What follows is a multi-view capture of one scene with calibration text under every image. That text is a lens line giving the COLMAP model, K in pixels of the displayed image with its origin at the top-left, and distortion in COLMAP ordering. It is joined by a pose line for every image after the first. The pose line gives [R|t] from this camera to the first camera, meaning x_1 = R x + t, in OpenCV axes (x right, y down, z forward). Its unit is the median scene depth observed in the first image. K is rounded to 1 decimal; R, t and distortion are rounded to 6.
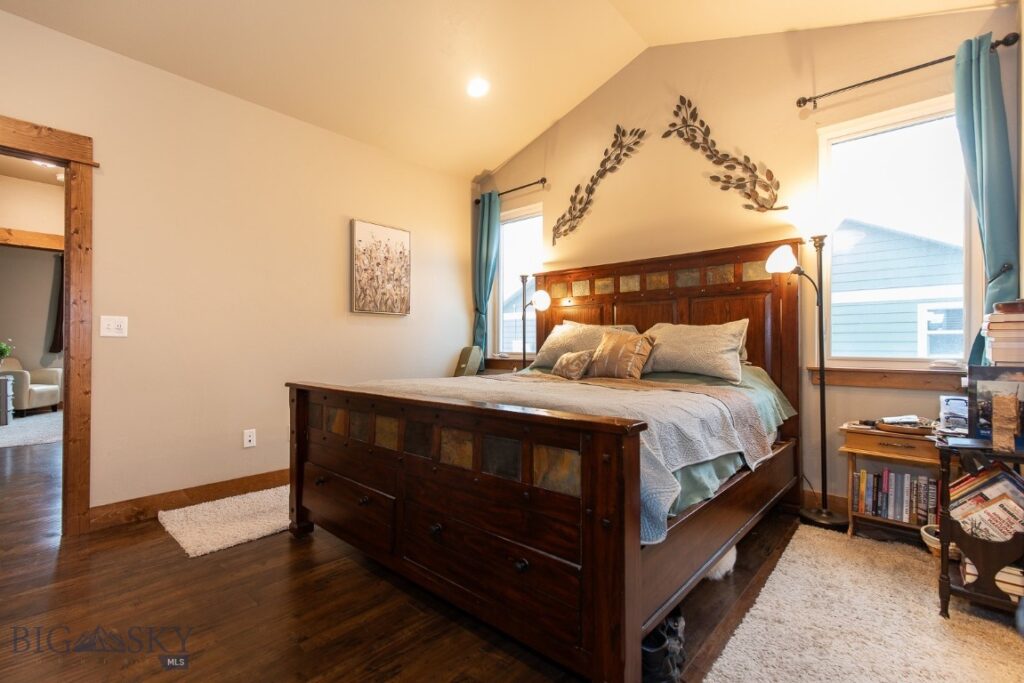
lens RADIAL K [[460.1, 0, 511.2], [0, 460.1, 341.2], [0, 0, 1]] dist [0.009915, -0.002289]
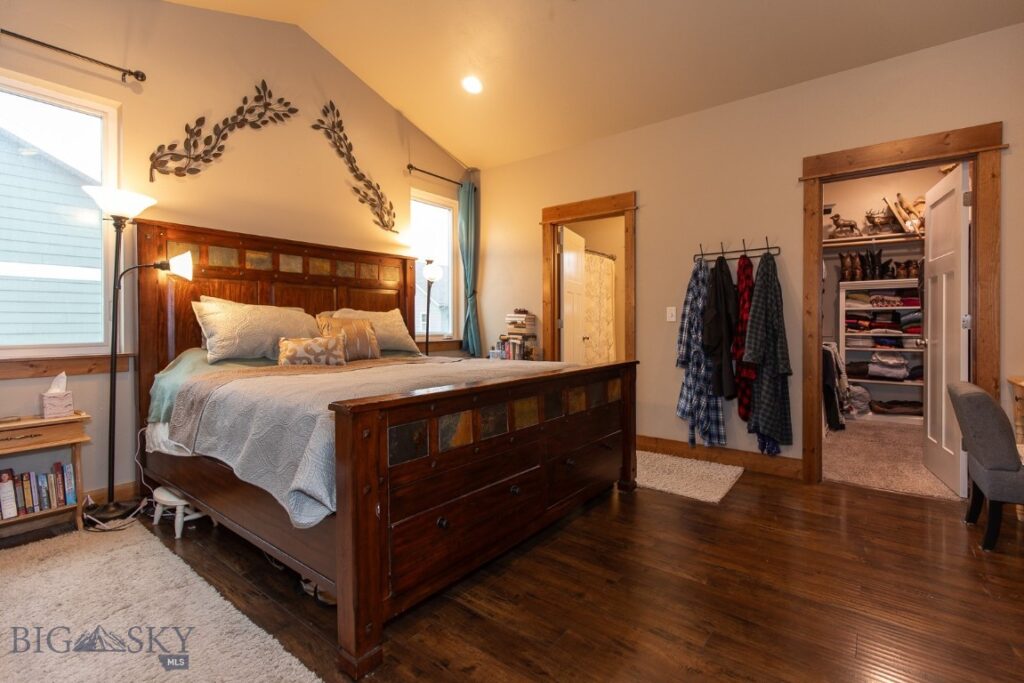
lens RADIAL K [[460.1, 0, 511.9], [0, 460.1, 331.3], [0, 0, 1]] dist [0.009915, -0.002289]
pose [[-0.055202, -0.015027, 0.998362, -0.755146], [-0.006175, 0.999873, 0.014708, -0.002454], [-0.998456, -0.005352, -0.055287, 0.624513]]
